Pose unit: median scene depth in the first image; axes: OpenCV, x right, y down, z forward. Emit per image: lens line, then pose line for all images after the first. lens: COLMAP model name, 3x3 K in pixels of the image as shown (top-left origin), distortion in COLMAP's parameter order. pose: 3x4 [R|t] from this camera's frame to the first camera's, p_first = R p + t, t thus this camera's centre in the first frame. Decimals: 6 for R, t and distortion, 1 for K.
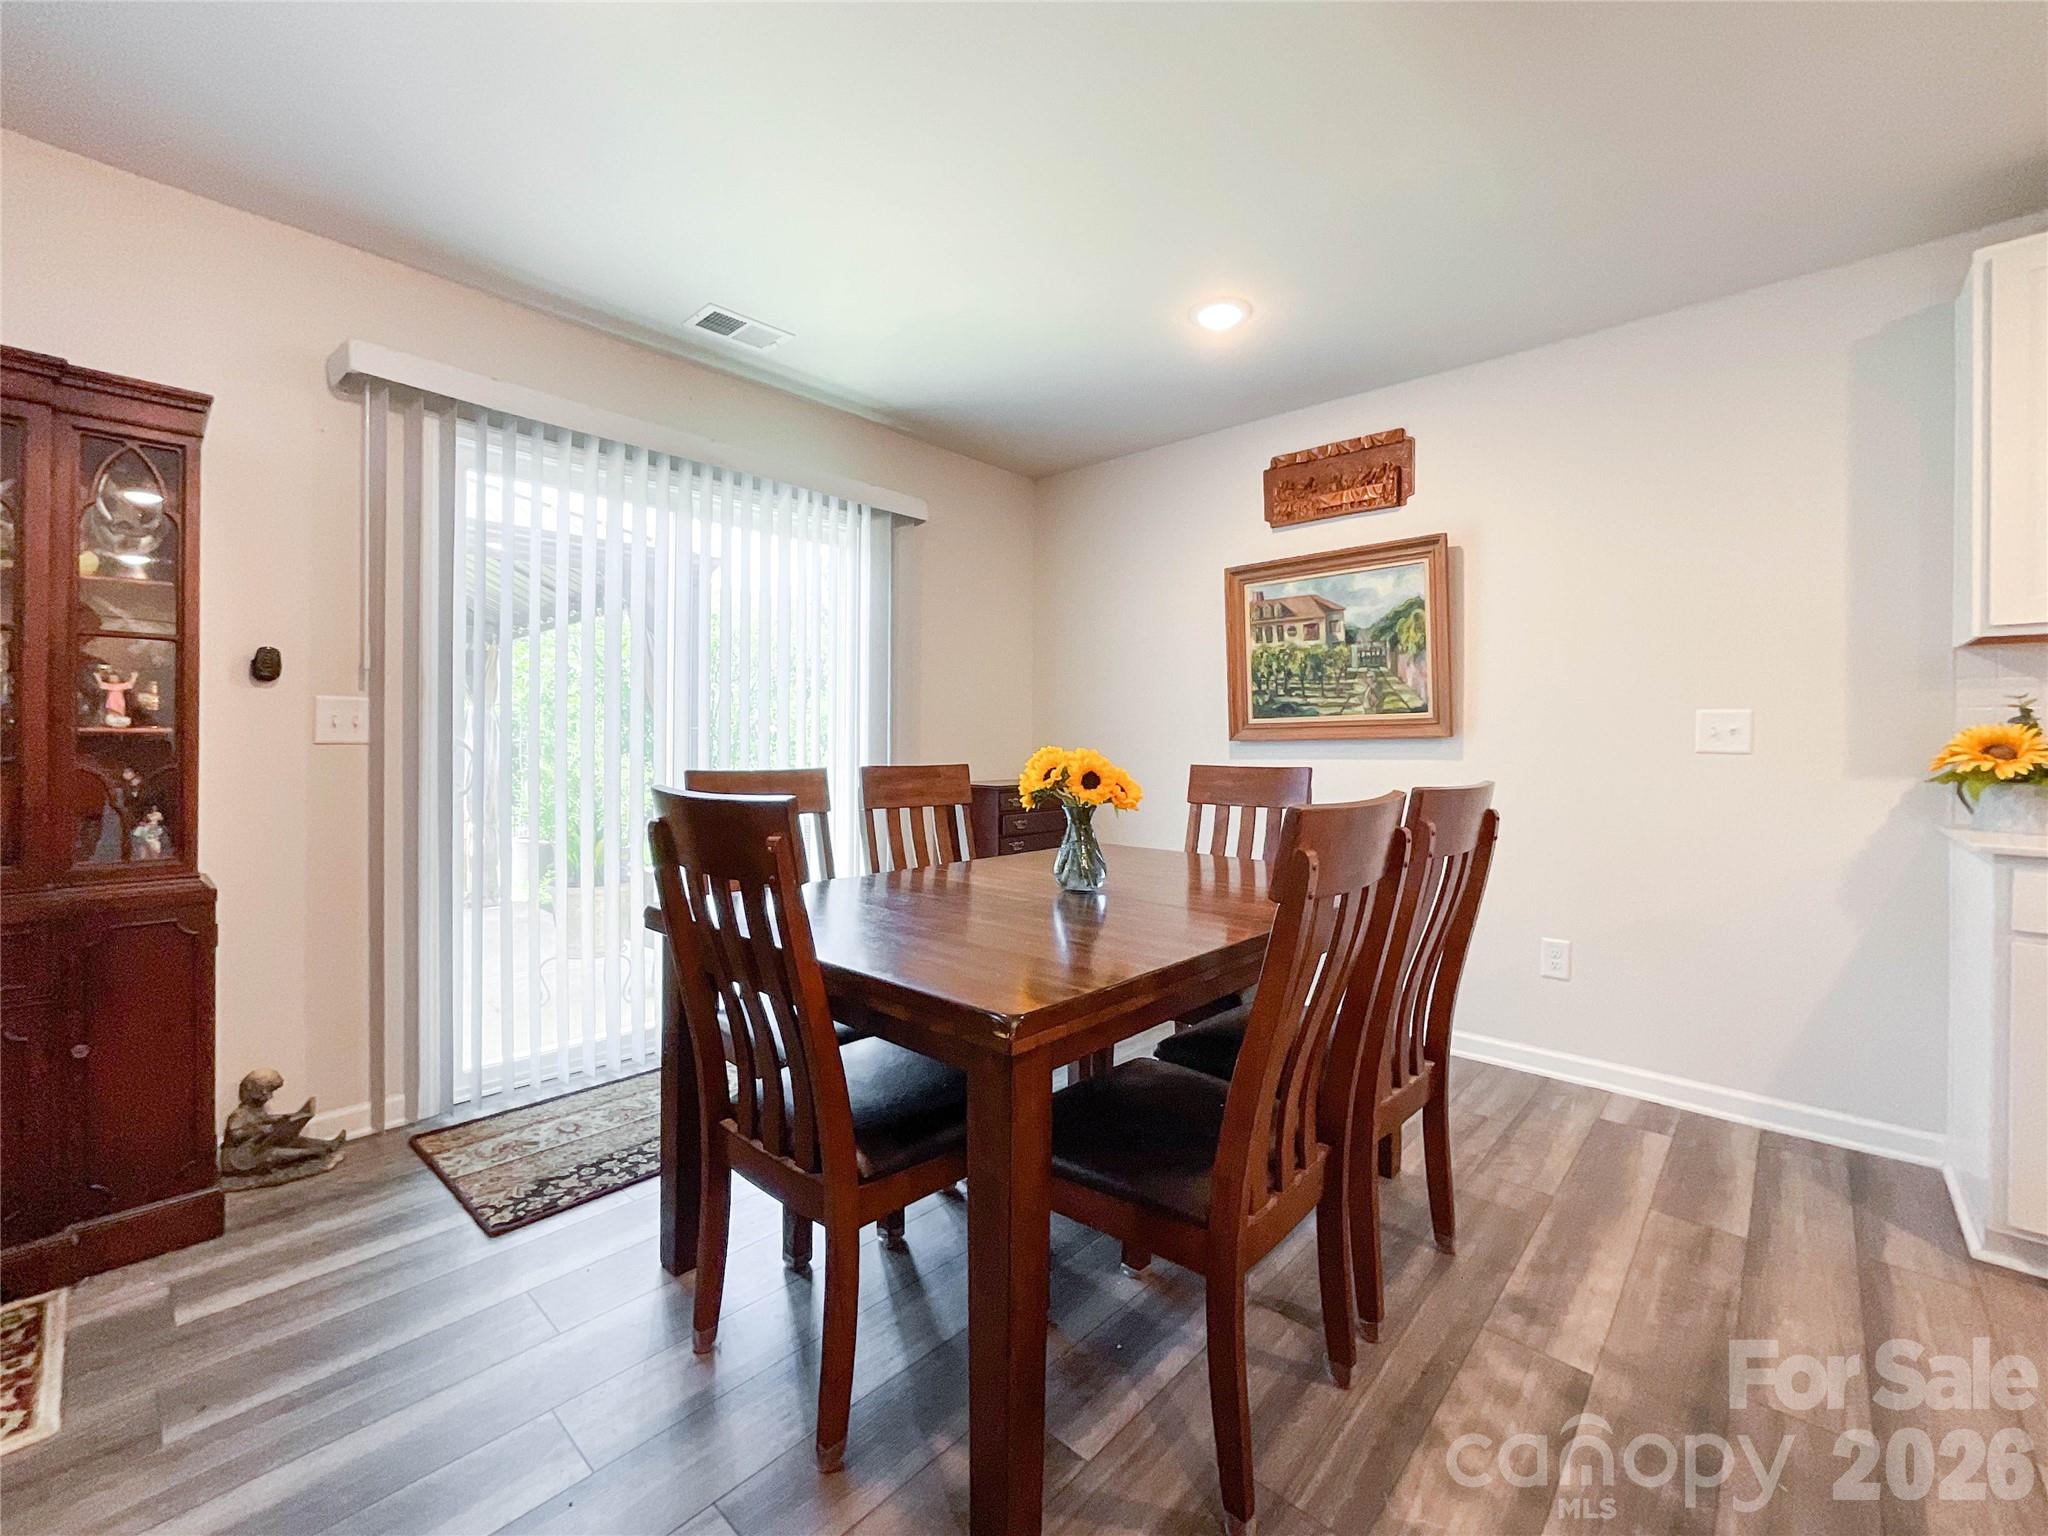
lens RADIAL K [[848.0, 0, 1016.2], [0, 848.0, 747.1], [0, 0, 1]] dist [-0.018396, 0.005481]
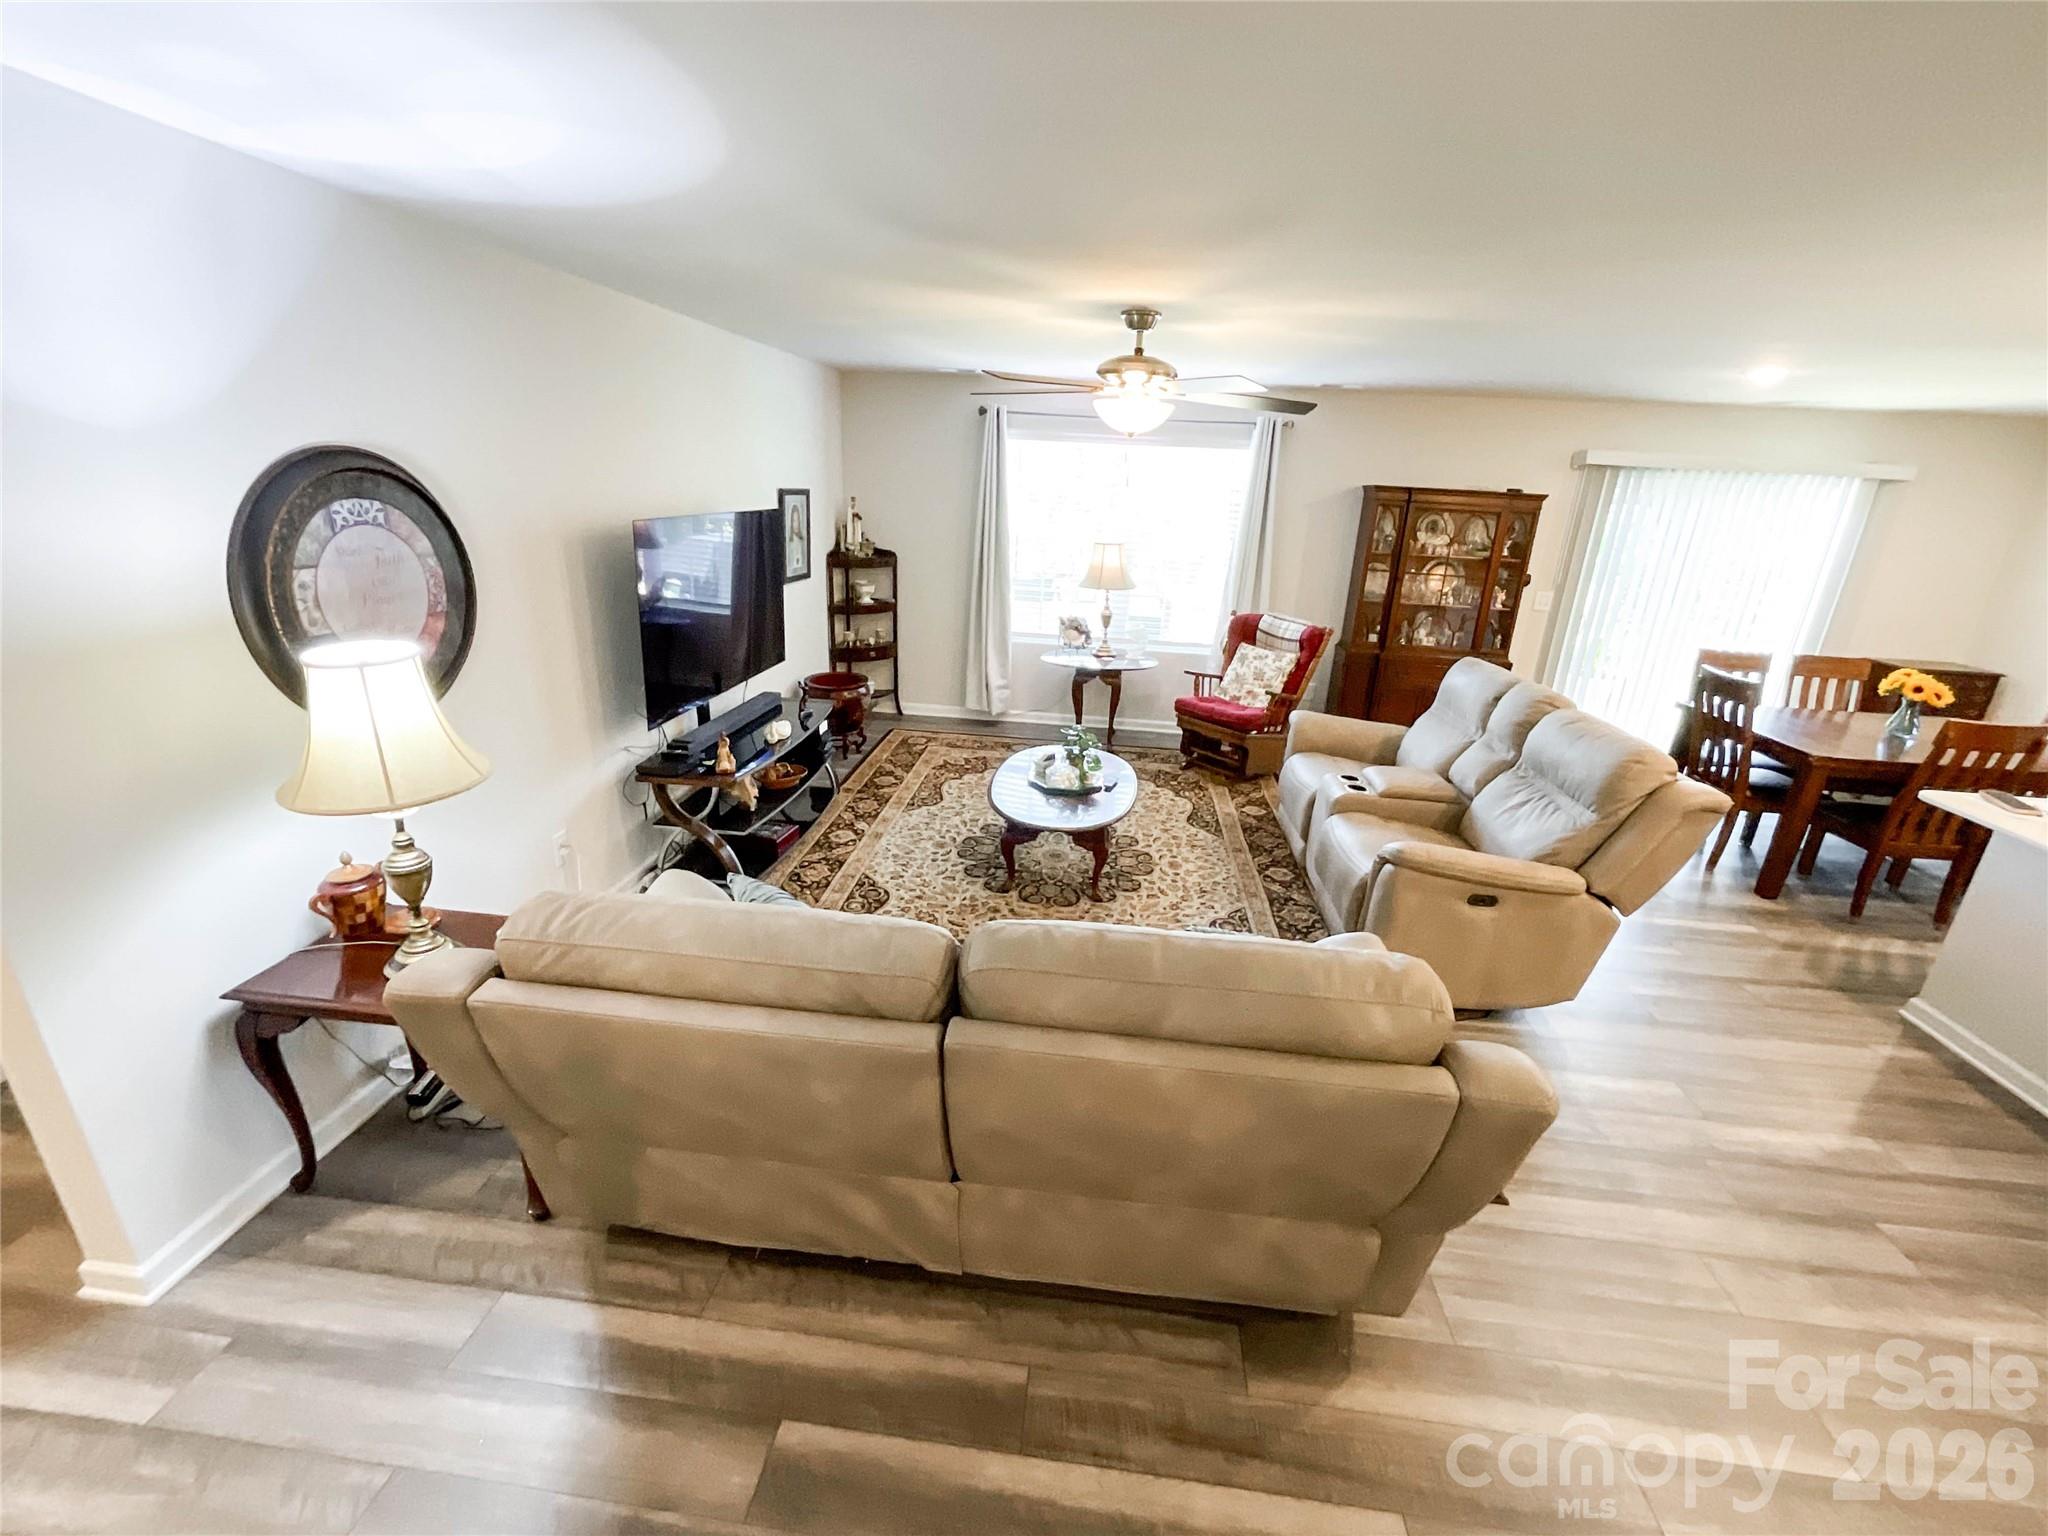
lens RADIAL K [[848.0, 0, 1030.8], [0, 848.0, 768.8], [0, 0, 1]] dist [-0.018396, 0.005481]
pose [[0.598579, 0.282423, -0.749627, 0.303366], [-0.048338, 0.946818, 0.318117, -0.268070], [0.799604, -0.154183, 0.580398, -1.671108]]
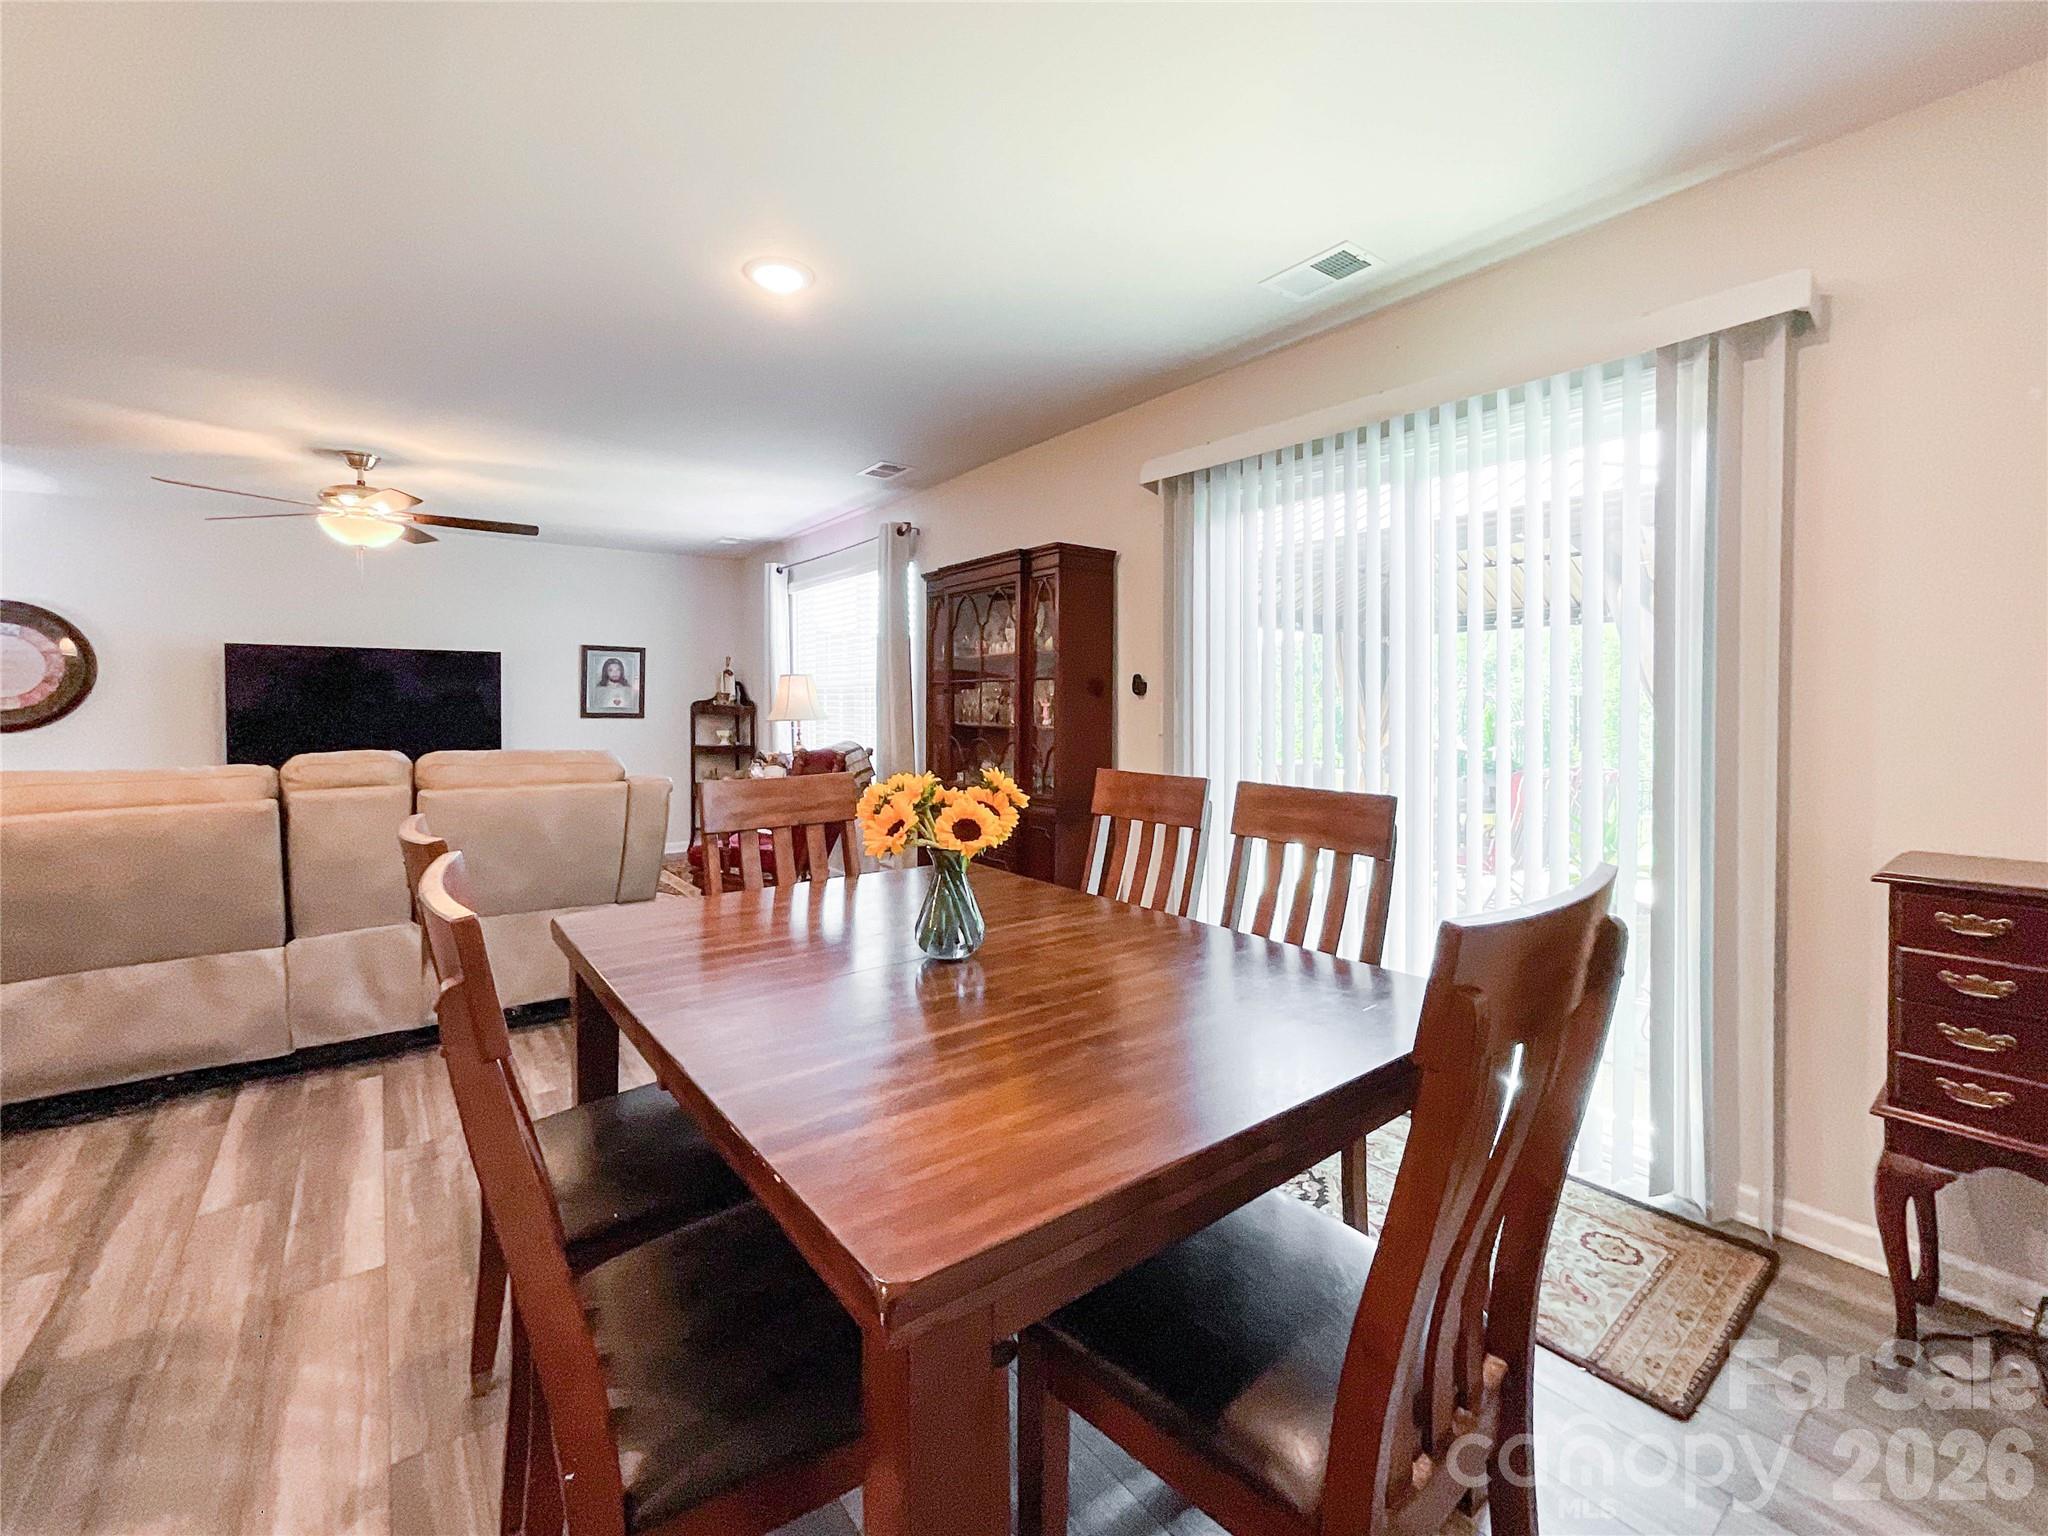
lens RADIAL K [[848.0, 0, 1037.8], [0, 848.0, 713.4], [0, 0, 1]] dist [-0.018396, 0.005481]
pose [[-0.154147, 0.005359, -0.988033, 0.623630], [-0.008024, 0.999946, 0.006676, -0.047634], [0.988015, 0.008957, -0.154095, 0.923533]]
